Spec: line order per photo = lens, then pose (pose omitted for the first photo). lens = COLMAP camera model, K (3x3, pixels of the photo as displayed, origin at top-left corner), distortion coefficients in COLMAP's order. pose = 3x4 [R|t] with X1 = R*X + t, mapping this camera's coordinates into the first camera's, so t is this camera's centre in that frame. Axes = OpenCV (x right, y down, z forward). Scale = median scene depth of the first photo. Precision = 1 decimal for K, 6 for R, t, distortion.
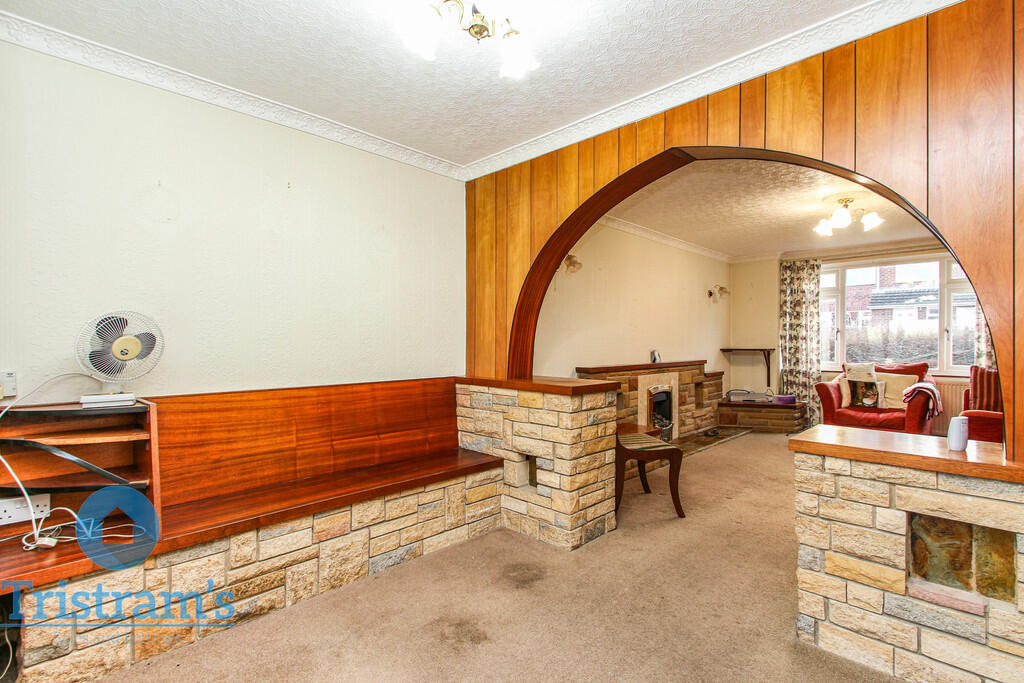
lens RADIAL K [[477.8, 0, 518.7], [0, 477.8, 349.5], [0, 0, 1]] dist [0.057505, -0.025904]
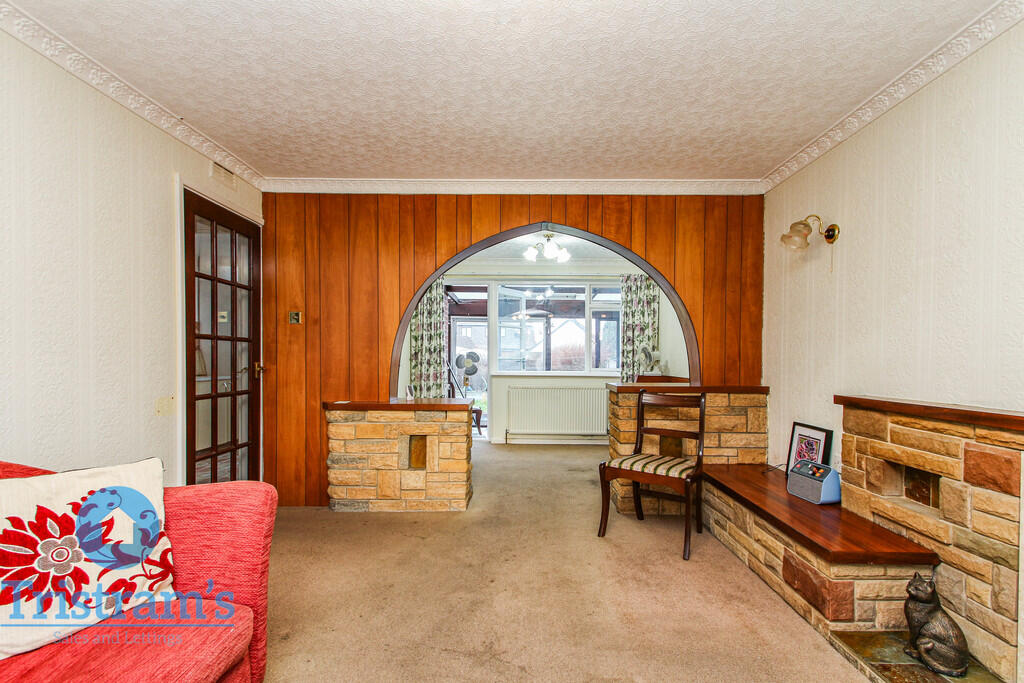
lens RADIAL K [[477.8, 0, 518.7], [0, 477.8, 349.5], [0, 0, 1]] dist [0.057505, -0.025904]
pose [[-0.726026, -0.011665, -0.687568, 0.644357], [-0.006511, 0.999928, -0.010089, -0.006457], [0.687636, -0.002848, -0.726050, 0.913910]]
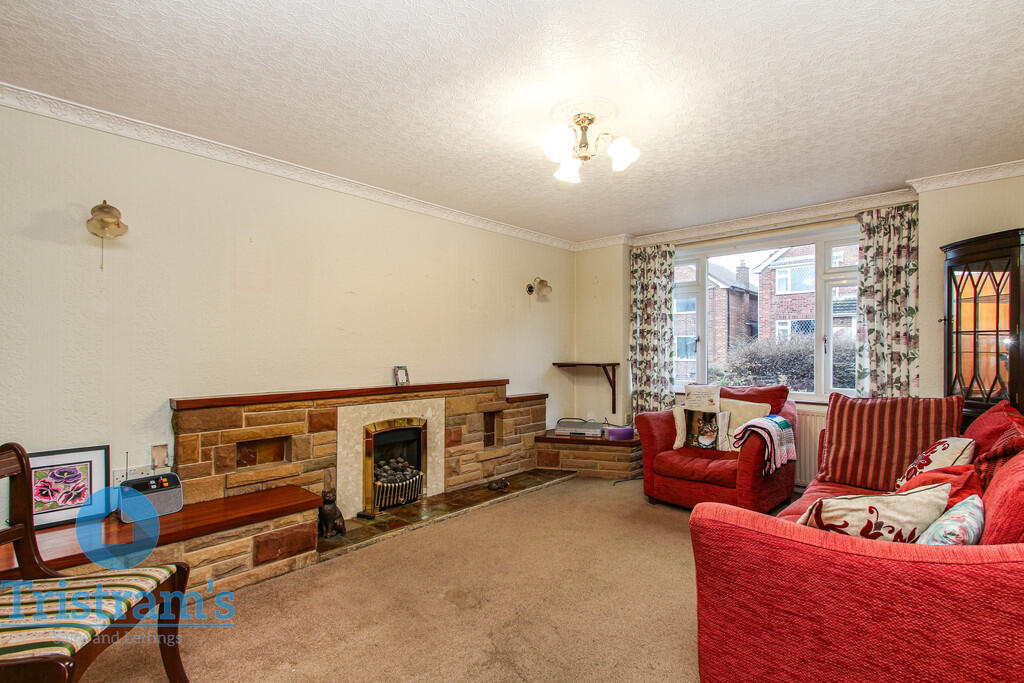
lens RADIAL K [[477.8, 0, 518.7], [0, 477.8, 349.5], [0, 0, 1]] dist [0.057505, -0.025904]
pose [[0.999881, 0.002568, 0.015215, 0.436915], [-0.002296, 0.999837, -0.017883, -0.010863], [-0.015259, 0.017846, 0.999724, 0.312888]]
